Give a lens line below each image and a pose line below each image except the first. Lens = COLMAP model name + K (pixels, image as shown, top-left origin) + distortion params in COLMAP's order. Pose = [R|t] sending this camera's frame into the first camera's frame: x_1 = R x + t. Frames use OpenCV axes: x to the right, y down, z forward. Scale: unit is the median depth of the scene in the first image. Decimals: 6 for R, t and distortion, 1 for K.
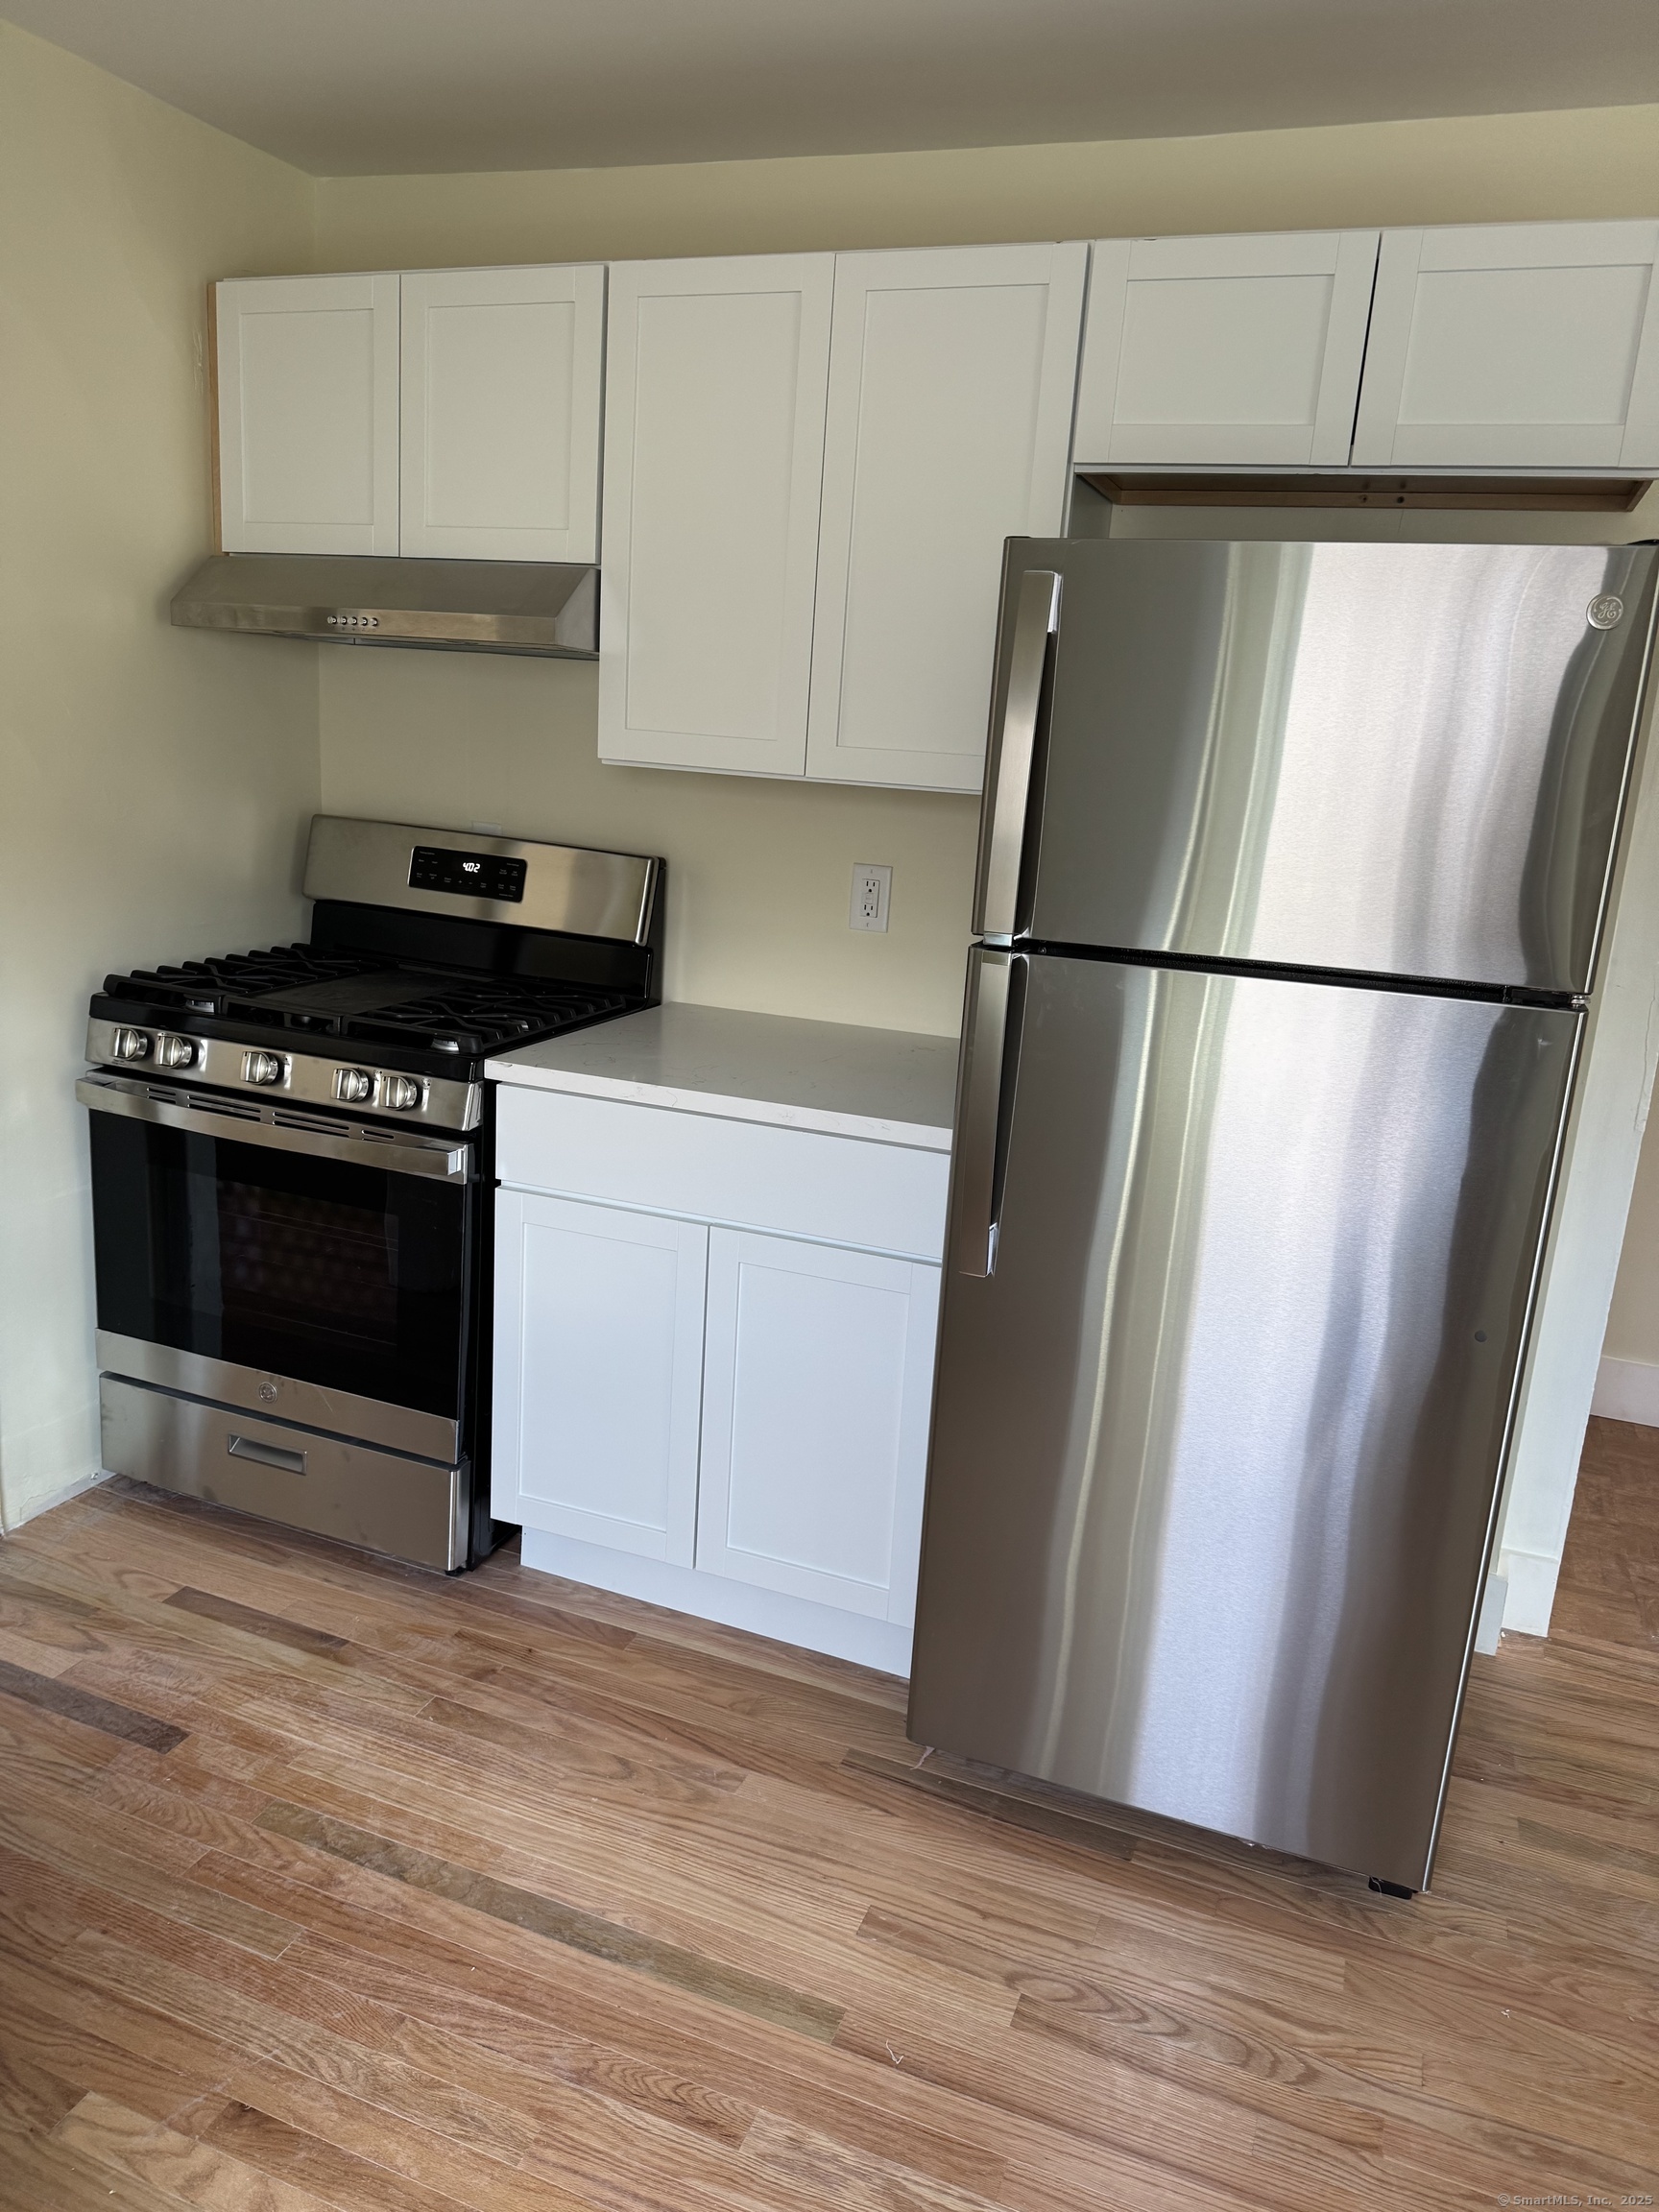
lens RADIAL K [[1540.8, 0, 826.6], [0, 1540.8, 1124.1], [0, 0, 1]] dist [0.021698, -0.034145]
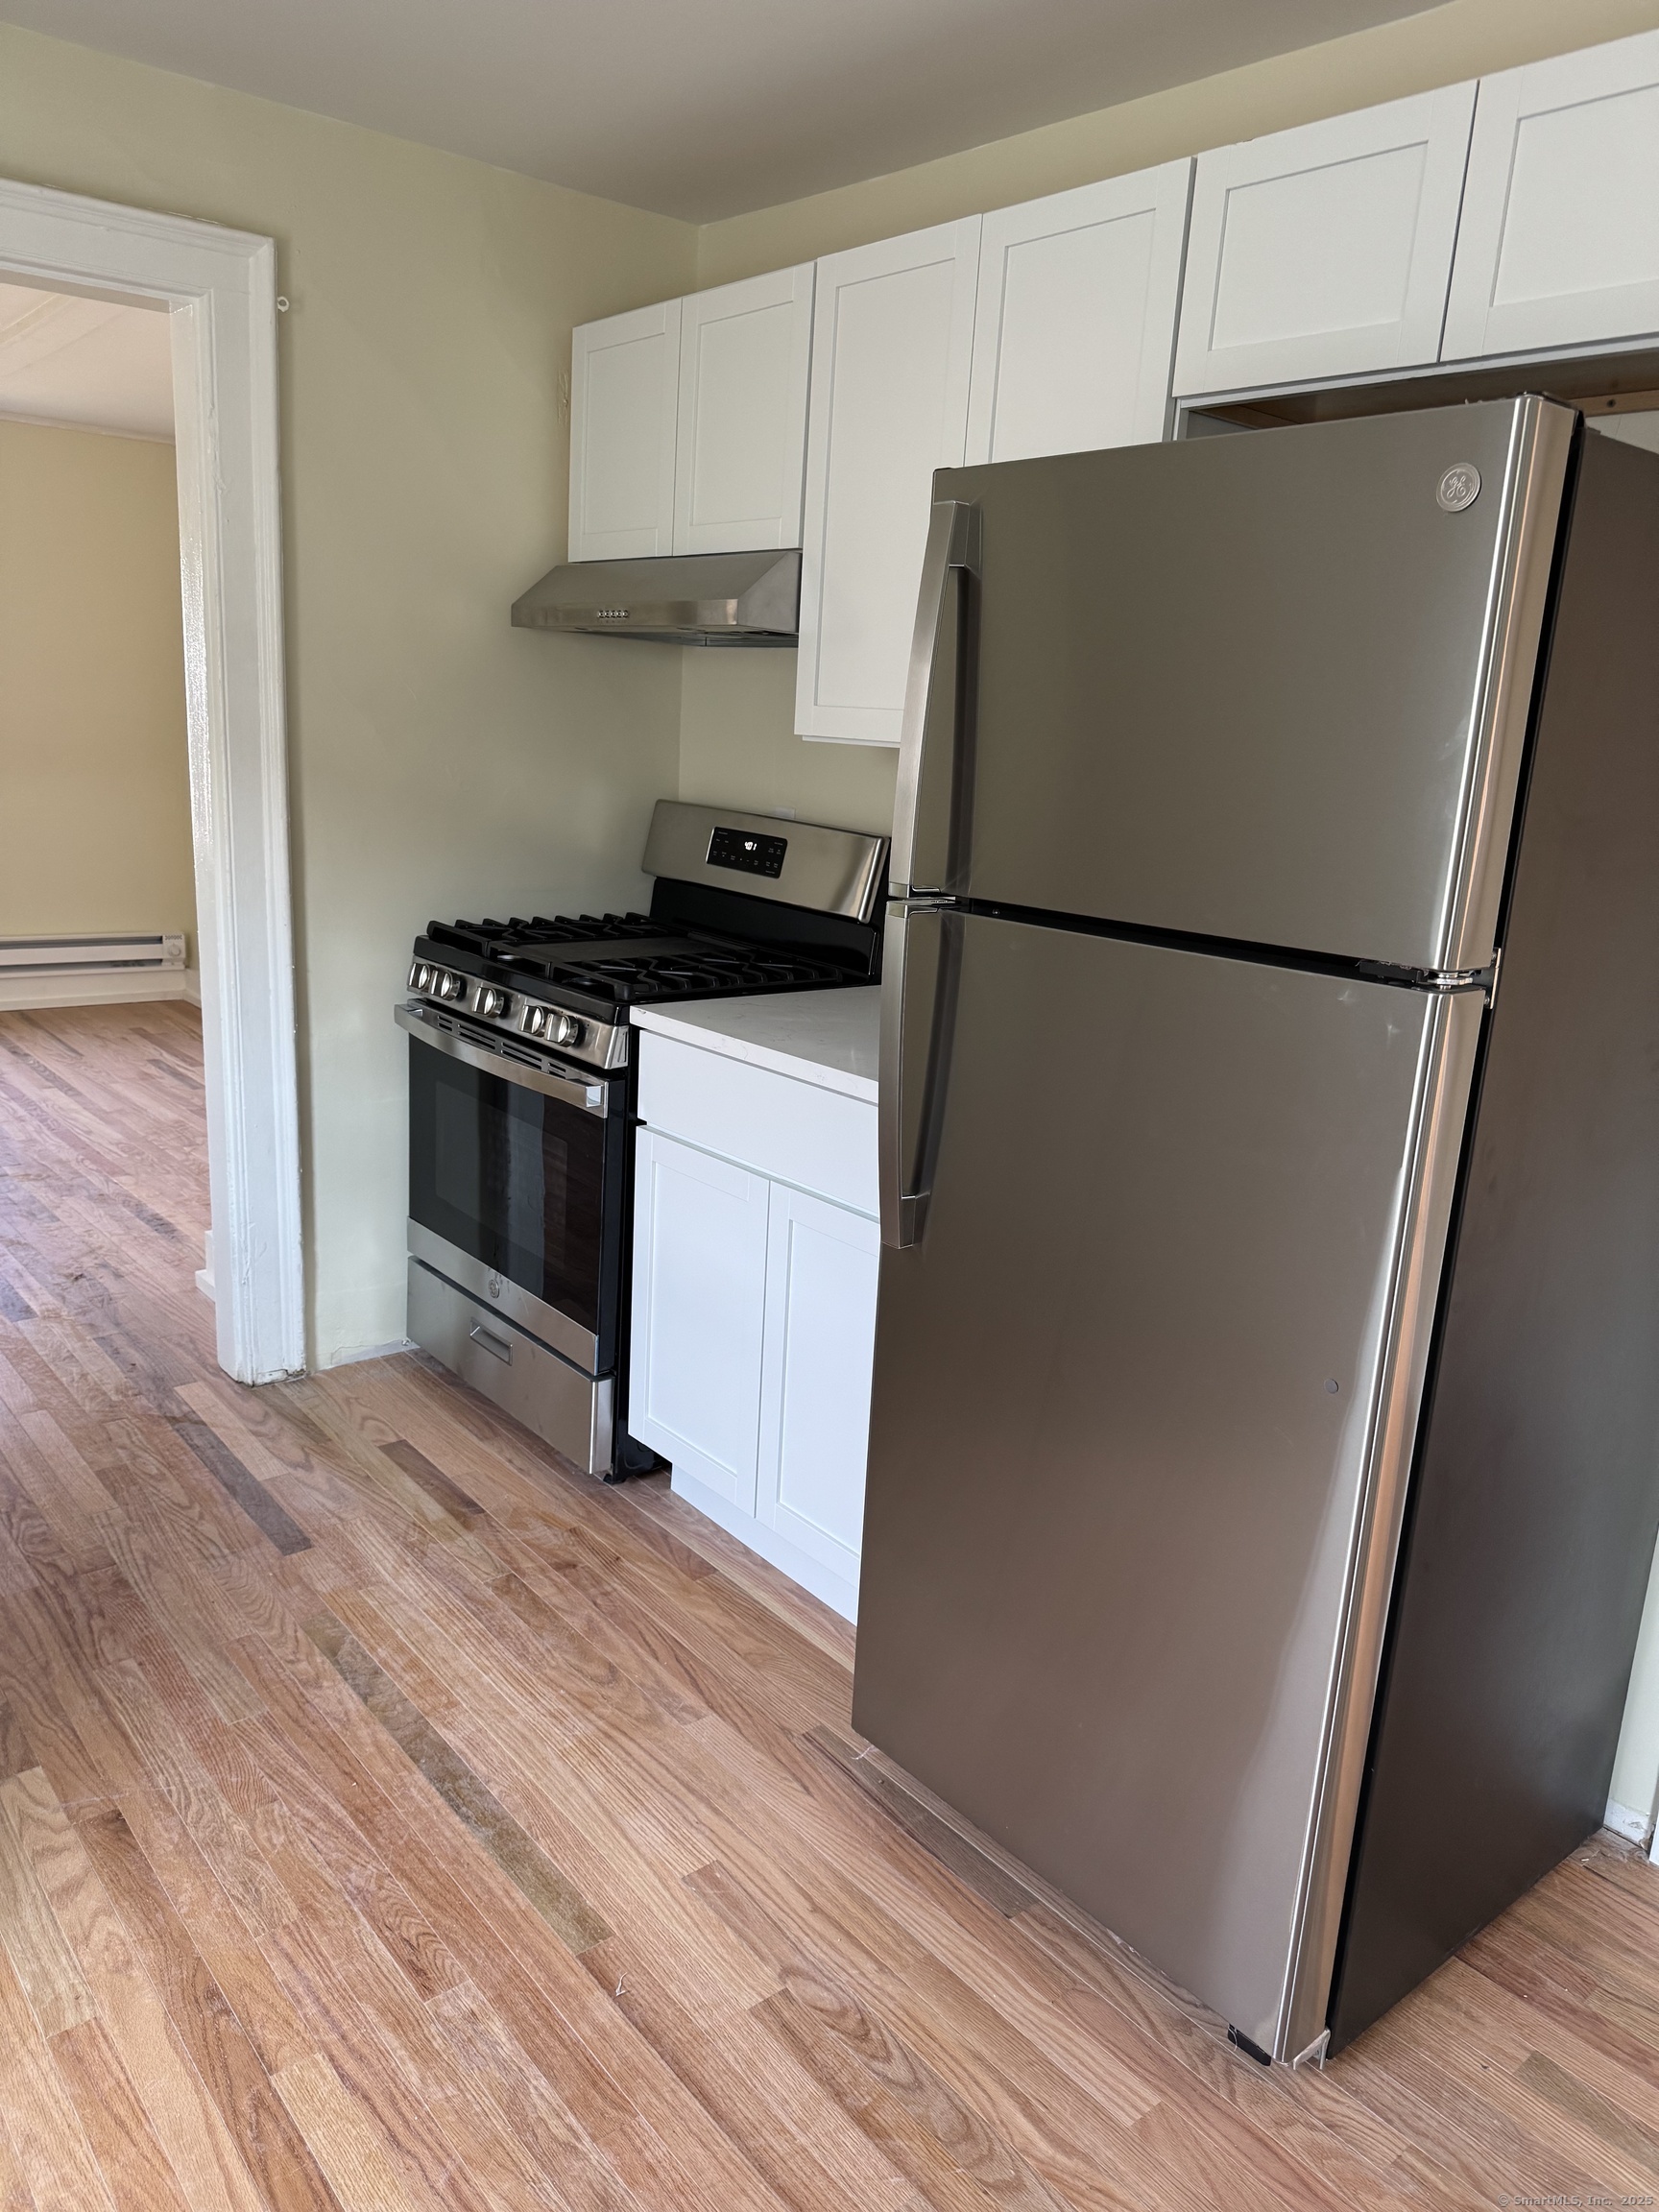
lens RADIAL K [[1540.8, 0, 844.4], [0, 1540.8, 1127.3], [0, 0, 1]] dist [0.021698, -0.034145]
pose [[0.880524, 0.108923, -0.461317, 0.423131], [-0.121611, 0.992575, 0.002239, 0.021986], [0.458135, 0.054130, 0.887233, 0.109910]]
